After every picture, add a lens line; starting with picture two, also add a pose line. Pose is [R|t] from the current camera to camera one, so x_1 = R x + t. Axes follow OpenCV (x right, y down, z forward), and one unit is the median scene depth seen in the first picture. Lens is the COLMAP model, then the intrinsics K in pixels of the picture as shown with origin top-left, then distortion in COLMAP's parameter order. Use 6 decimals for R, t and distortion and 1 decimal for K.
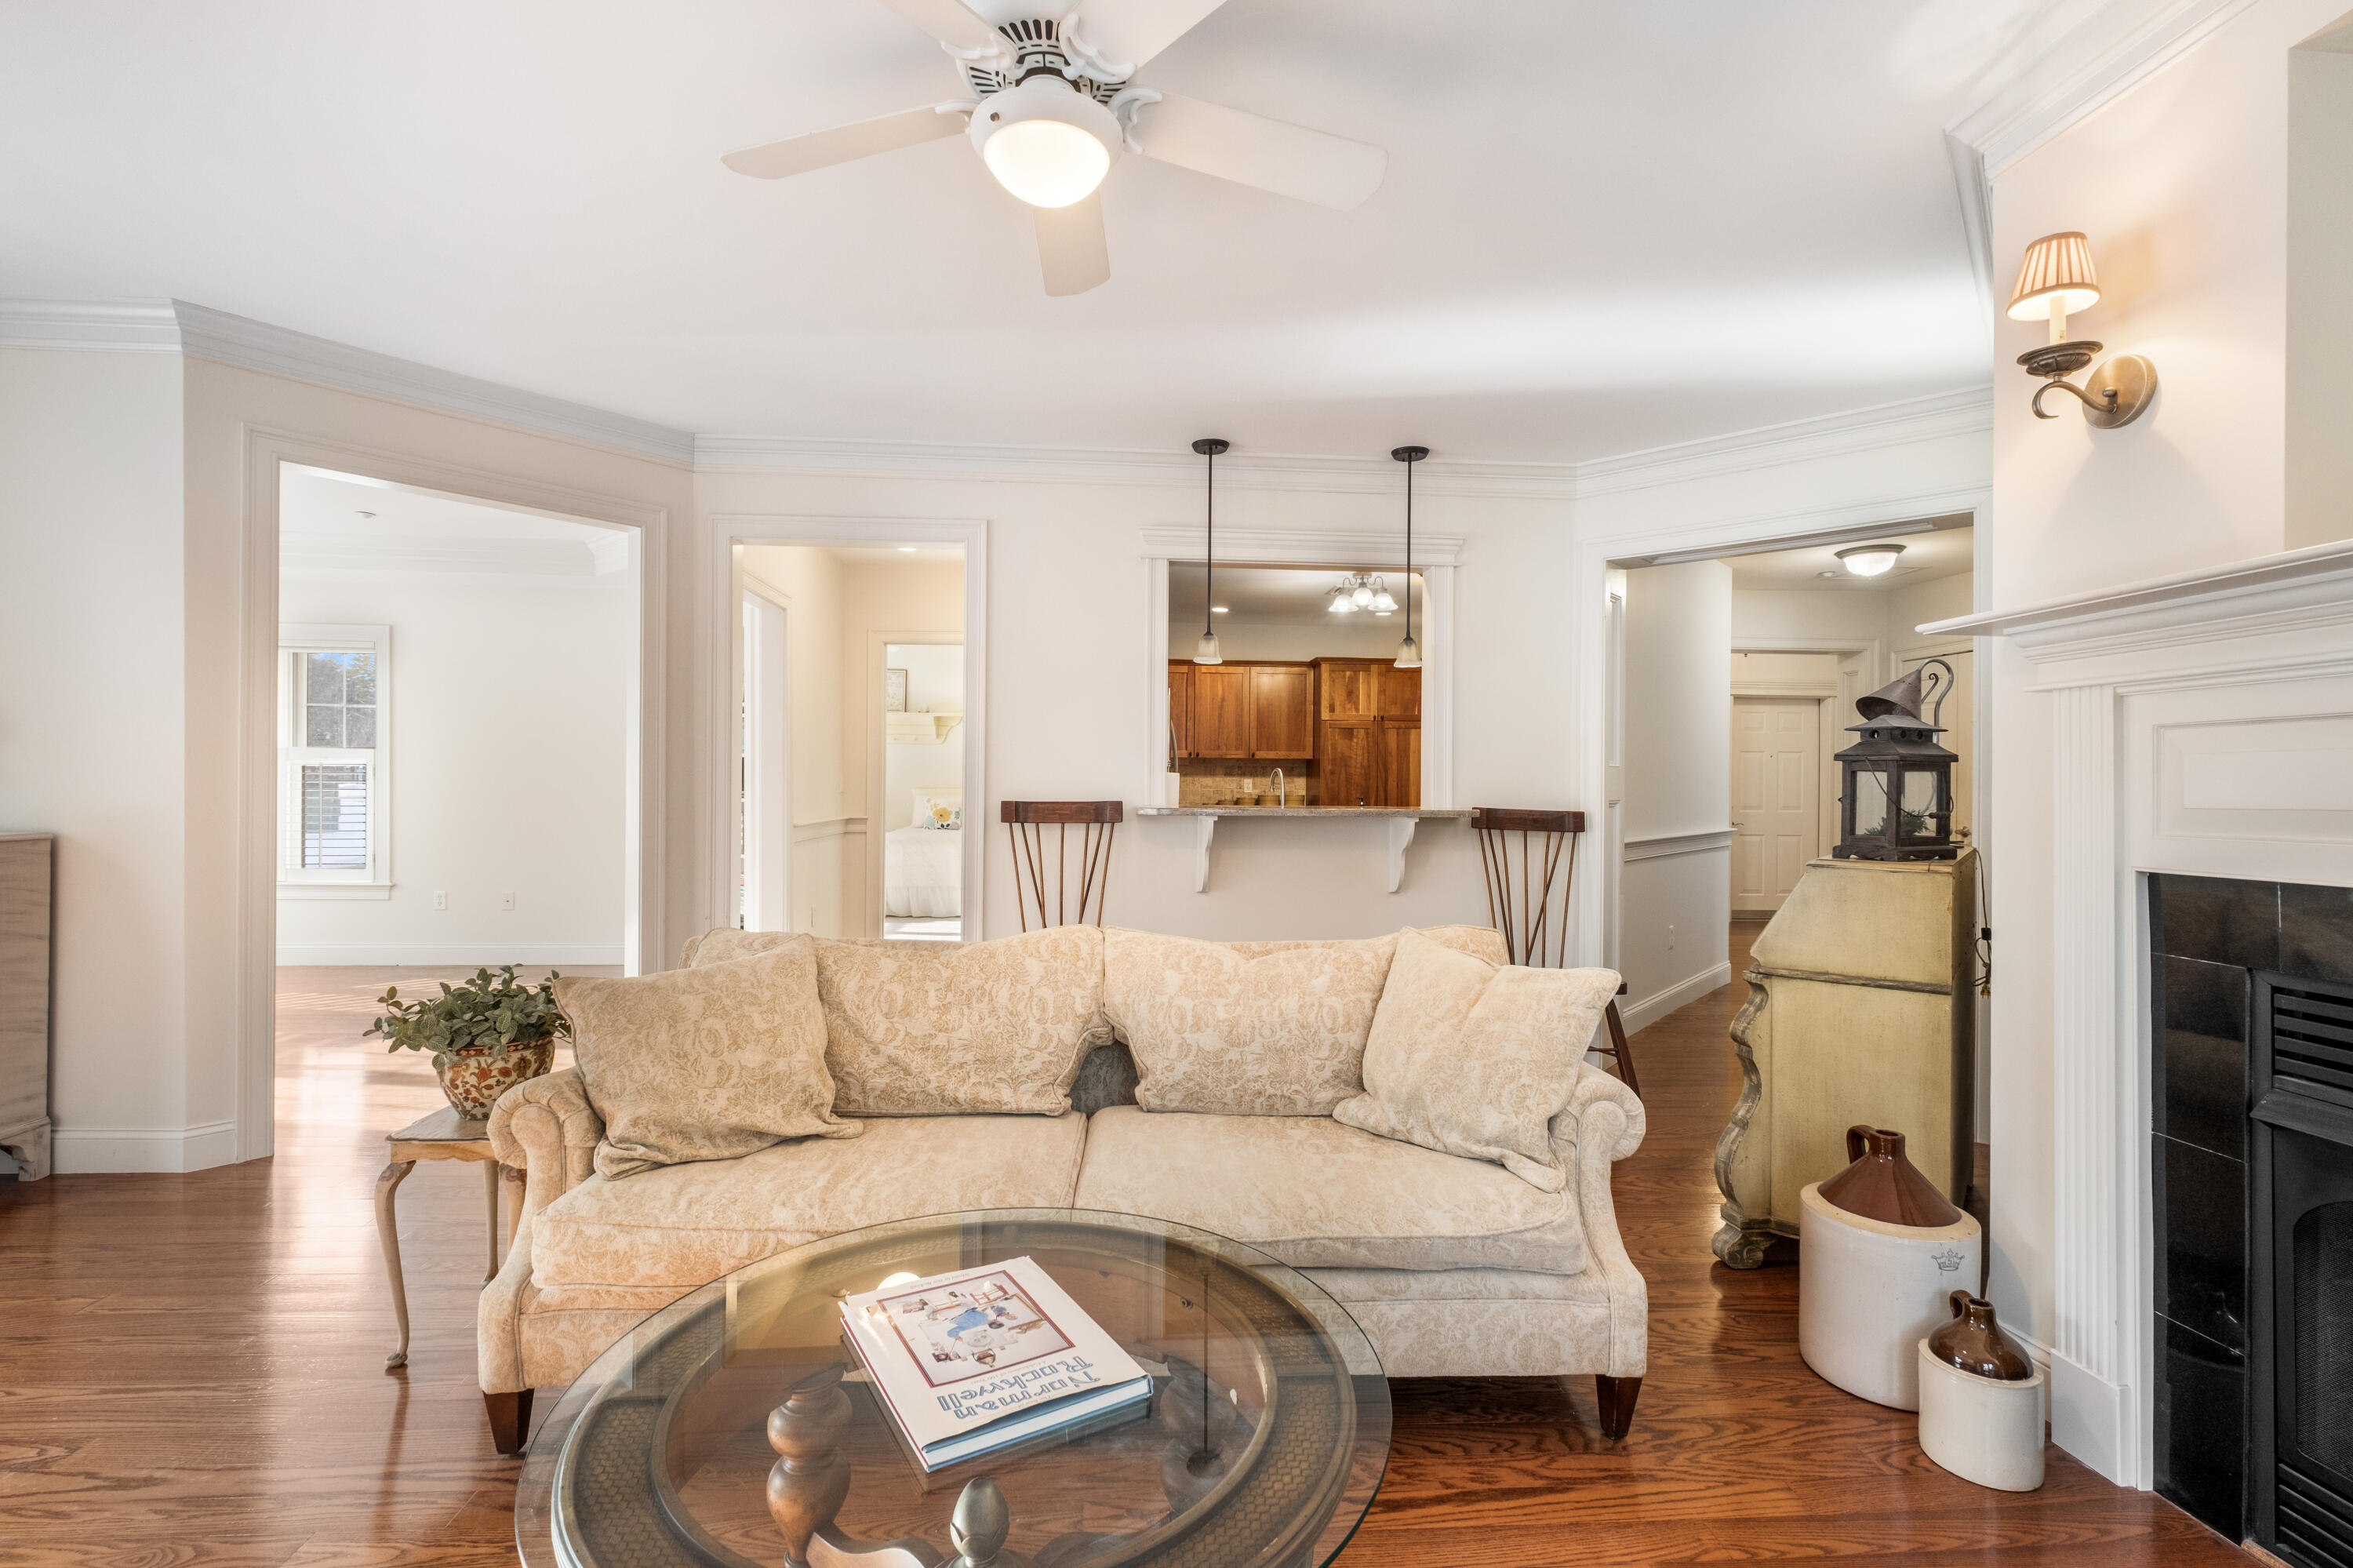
lens RADIAL K [[1039.6, 0, 1175.6], [0, 1039.6, 771.8], [0, 0, 1]] dist [-0.002584, -0.002955]
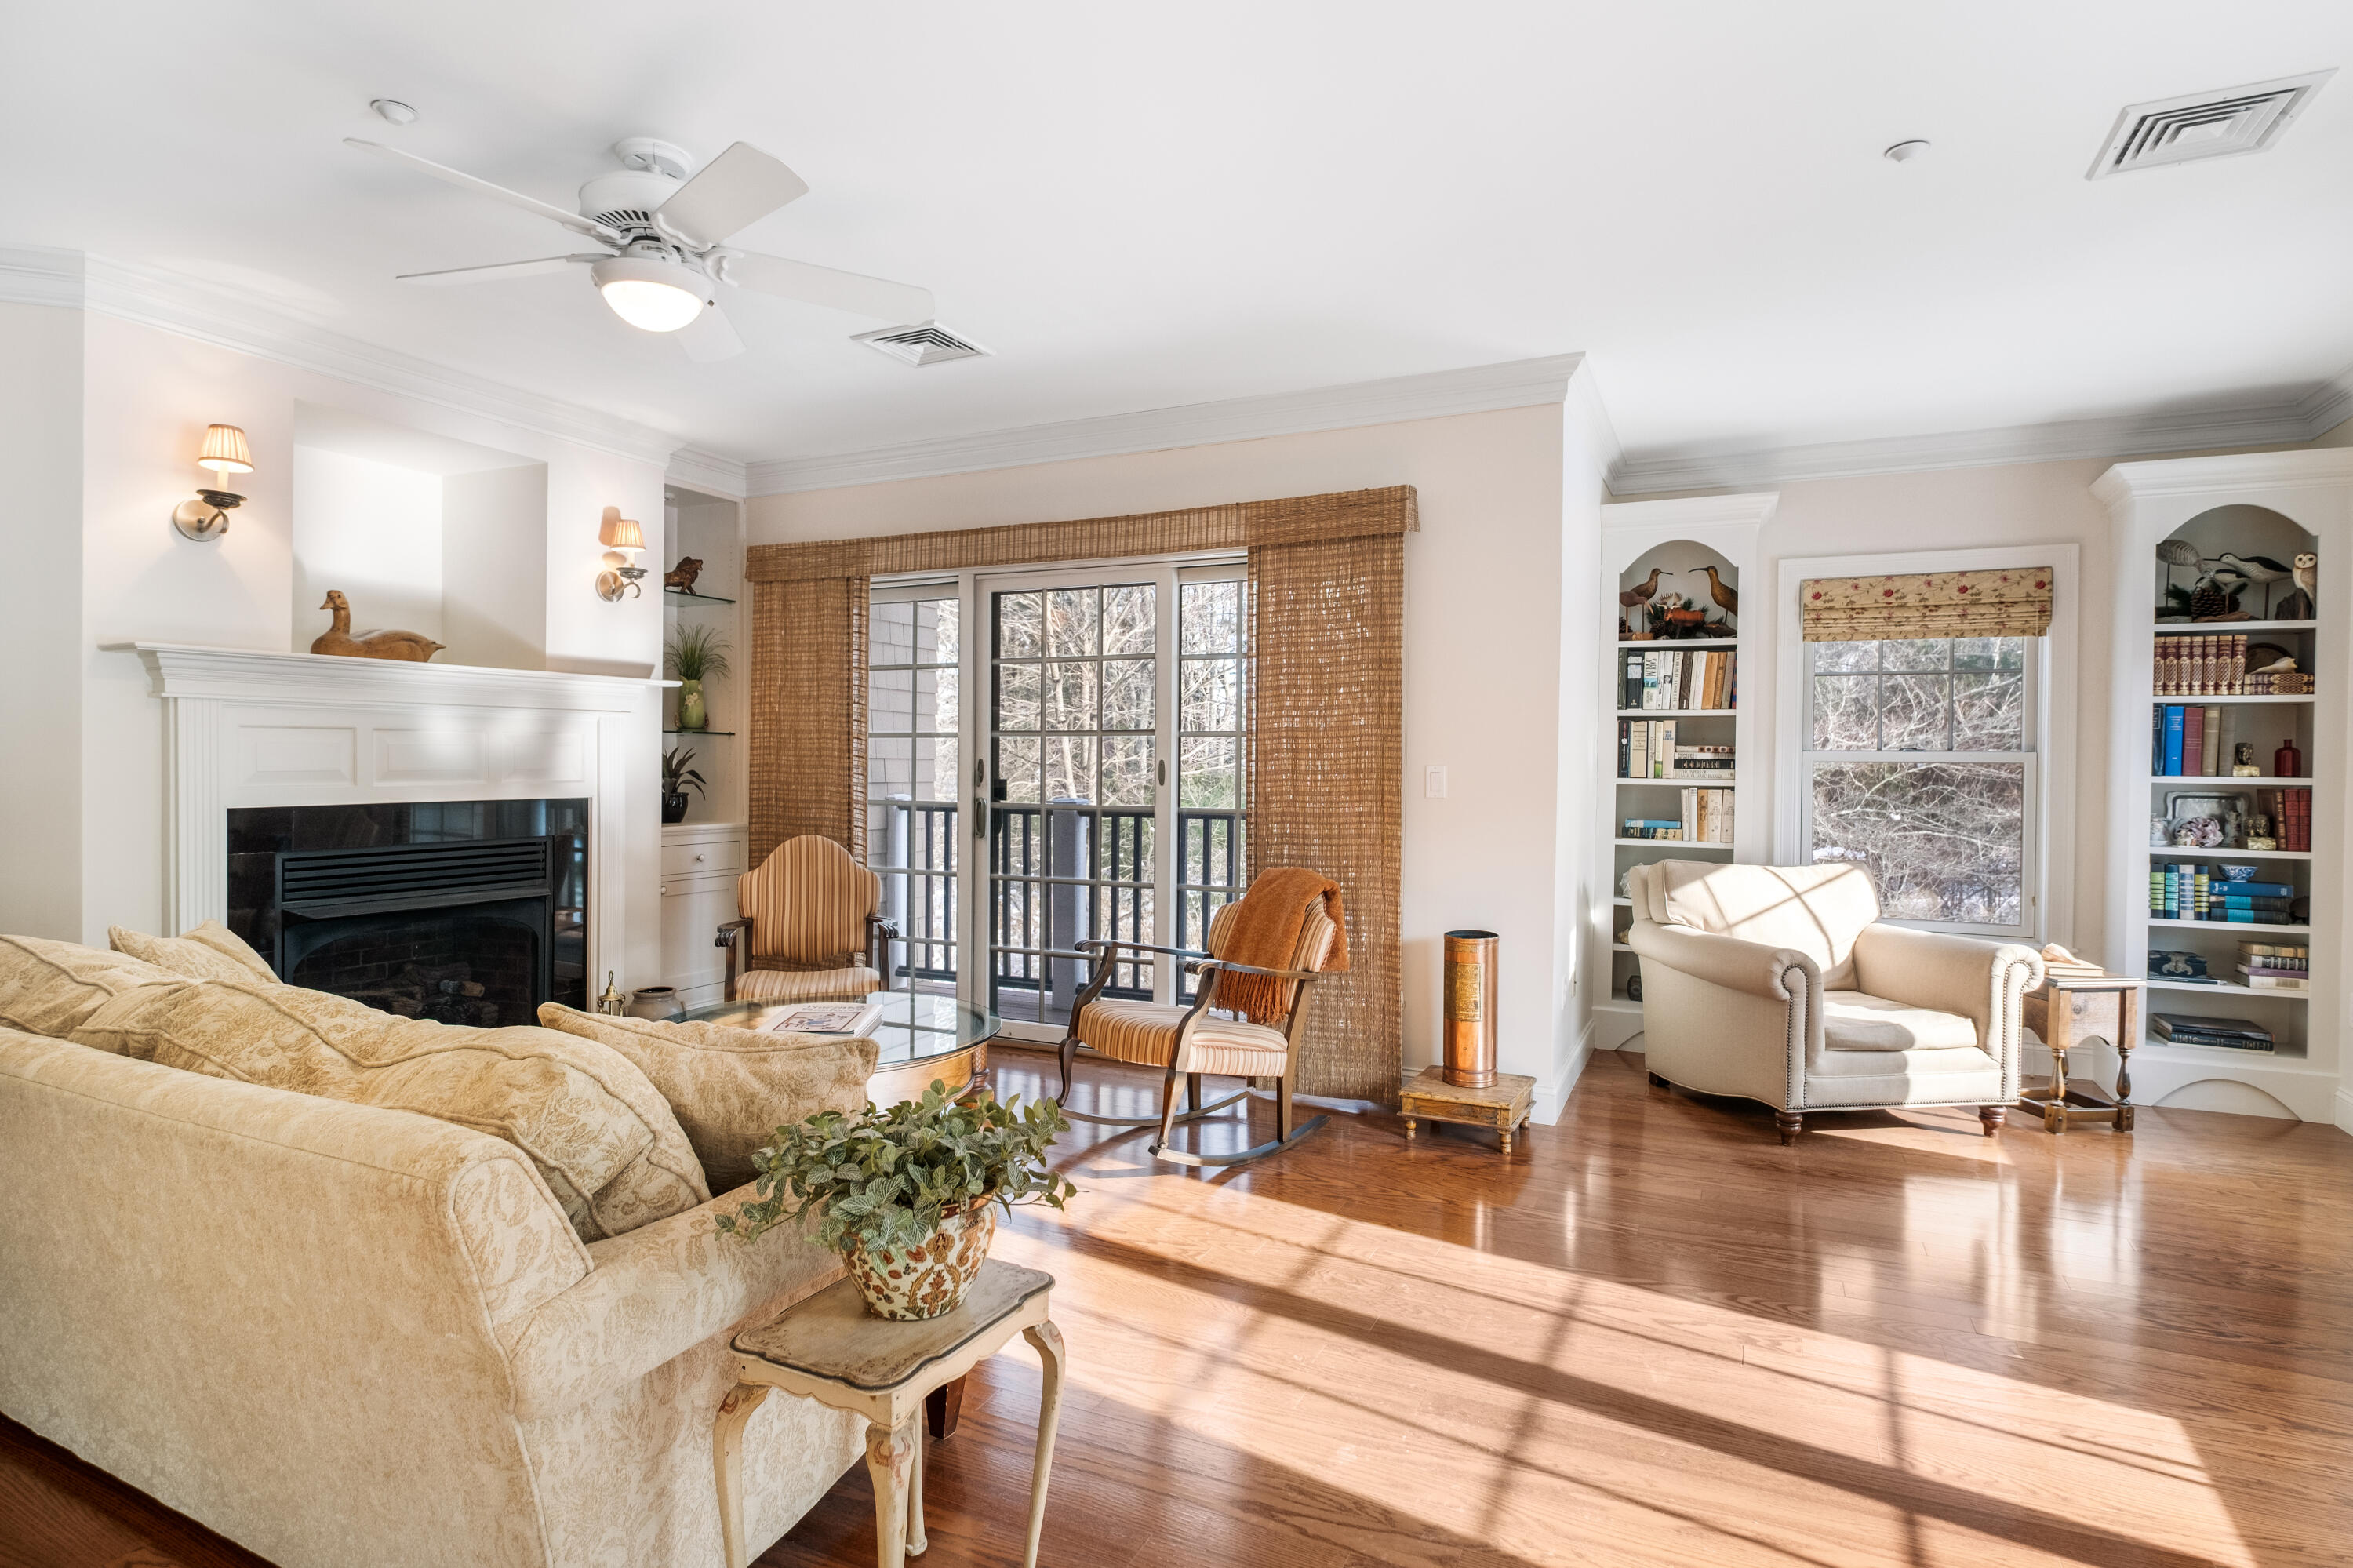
lens RADIAL K [[1209.6, 0, 1173.6], [0, 1209.6, 792.5], [0, 0, 1]] dist [-0.018121, -0.000023]
pose [[-0.867913, -0.026545, 0.496006, -1.174167], [-0.020559, 0.999635, 0.017524, -0.000755], [-0.496291, 0.005011, -0.868142, 1.563521]]
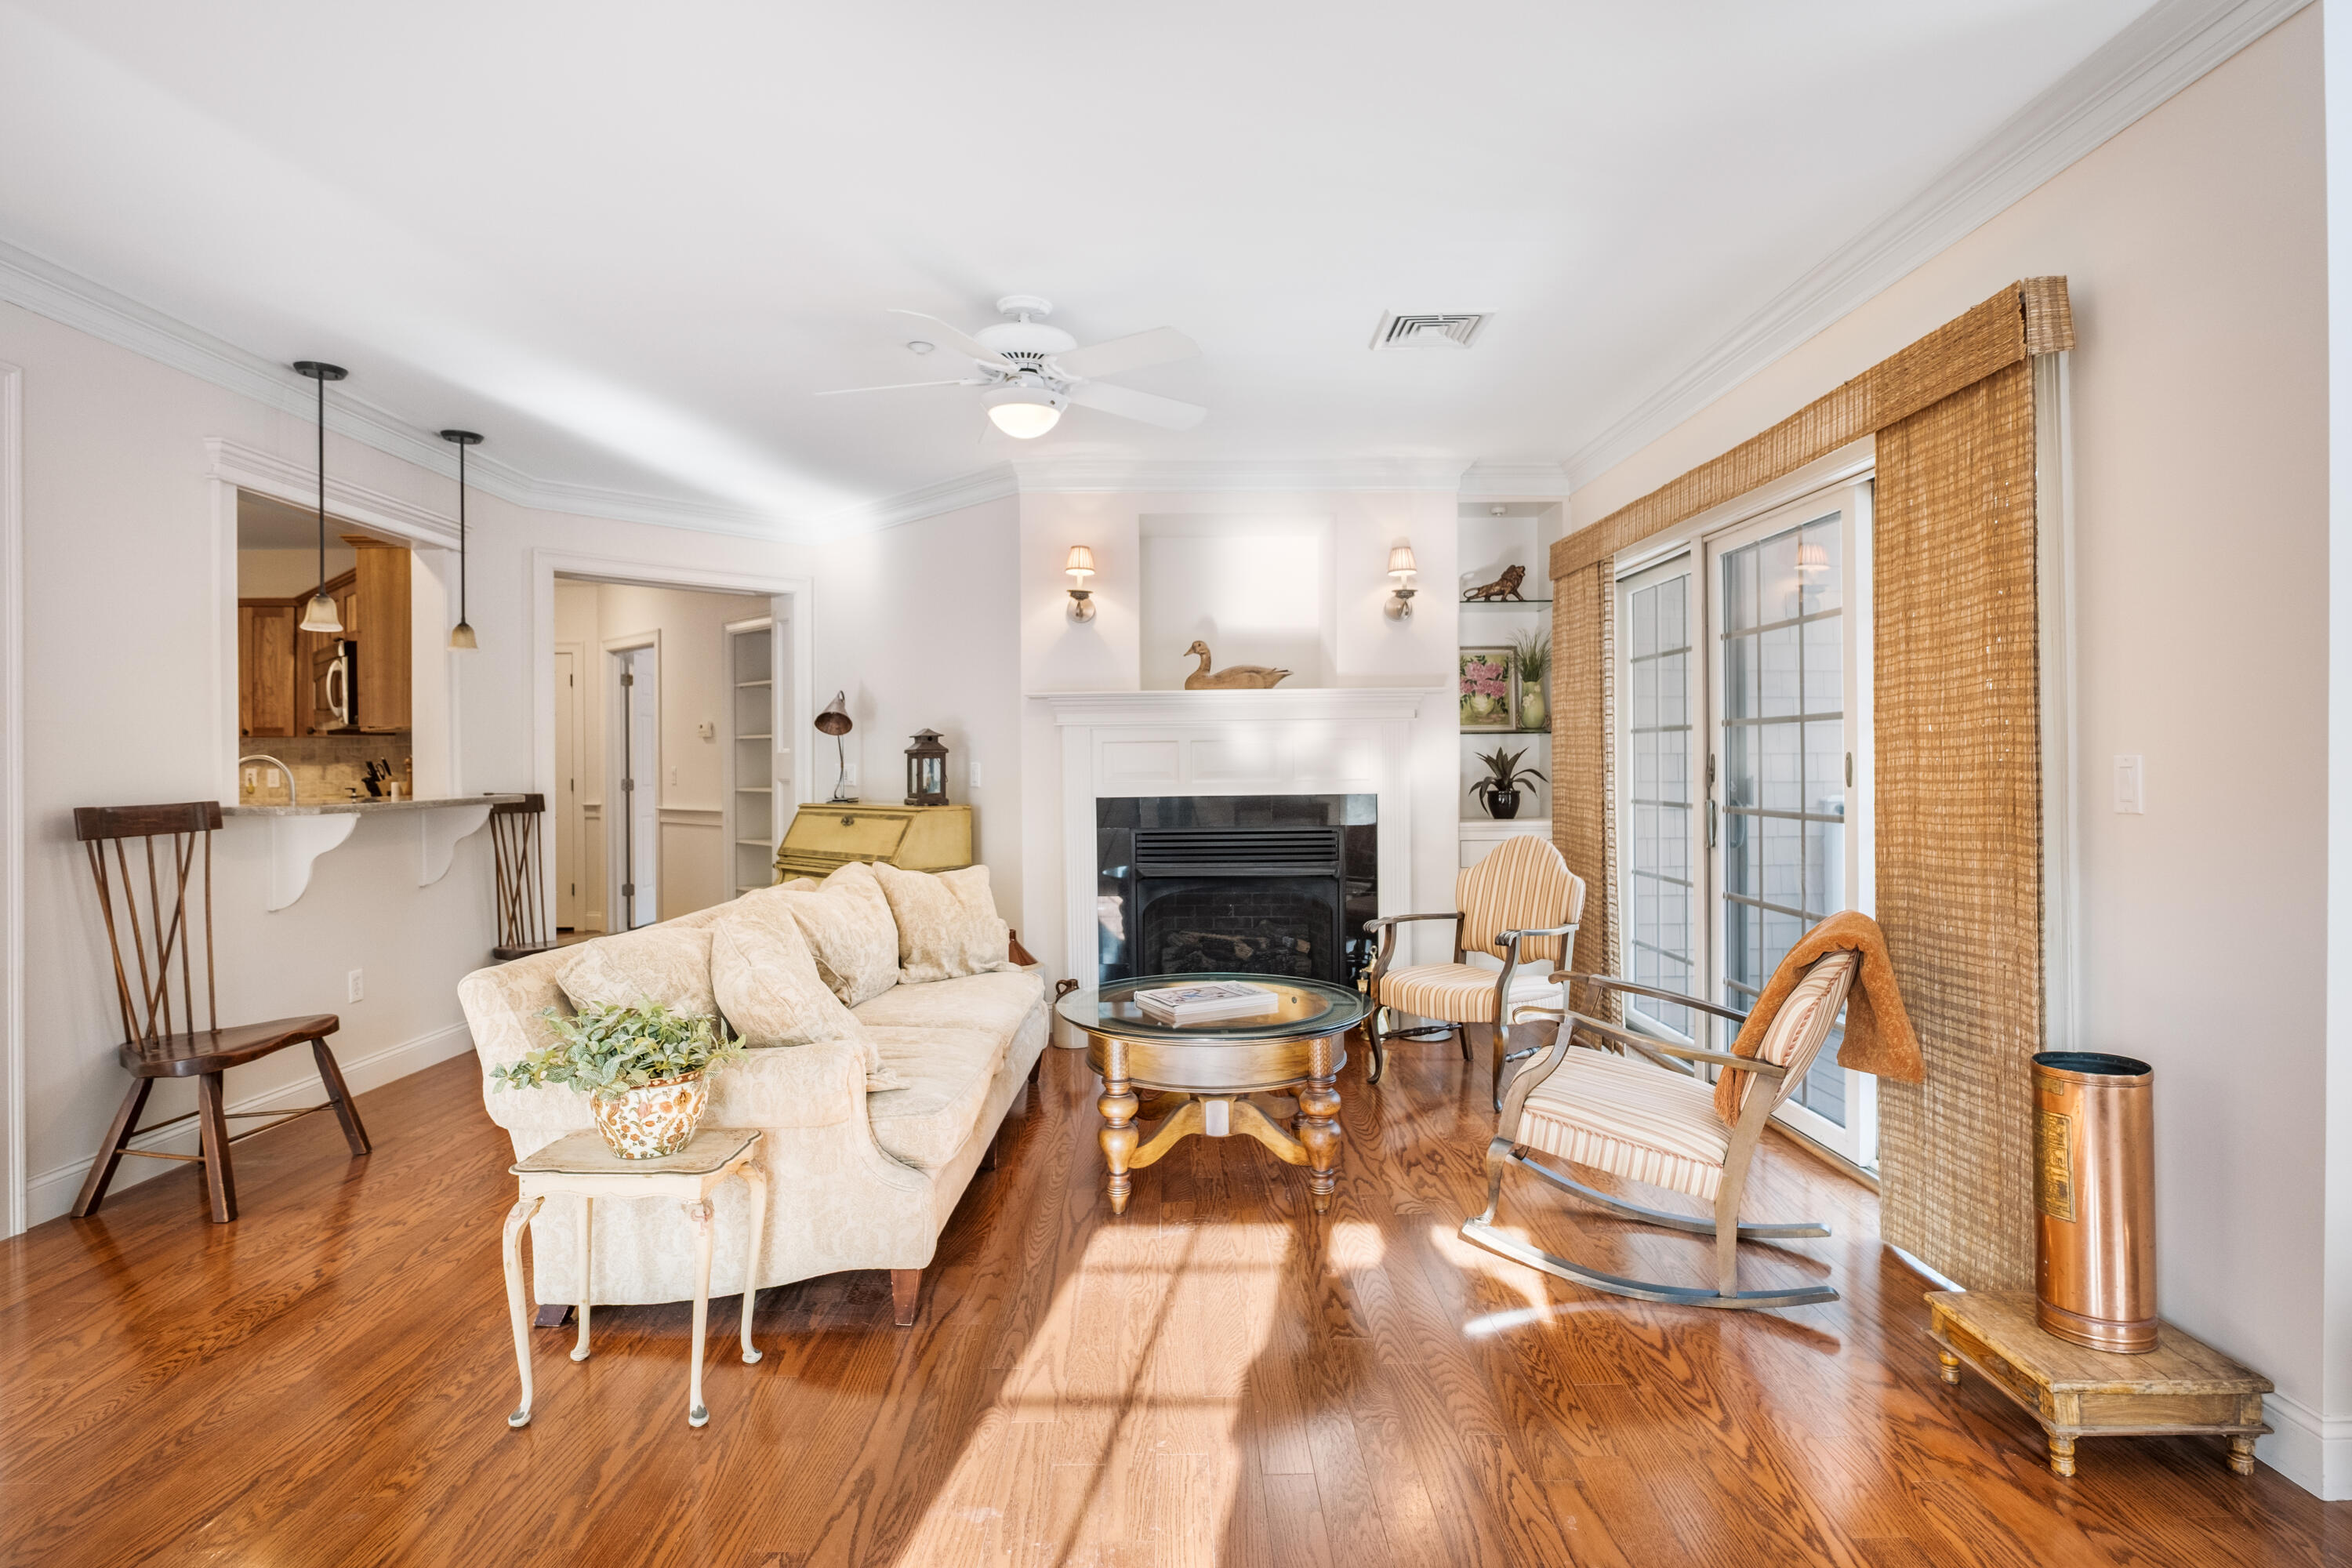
lens RADIAL K [[1209.0, 0, 1189.1], [0, 1209.0, 765.5], [0, 0, 1]] dist [-0.018121, -0.000023]
pose [[0.073261, -0.013552, 0.997221, -1.694600], [-0.000927, 0.999906, 0.013657, -0.022946], [-0.997312, -0.001925, 0.073241, 0.439319]]
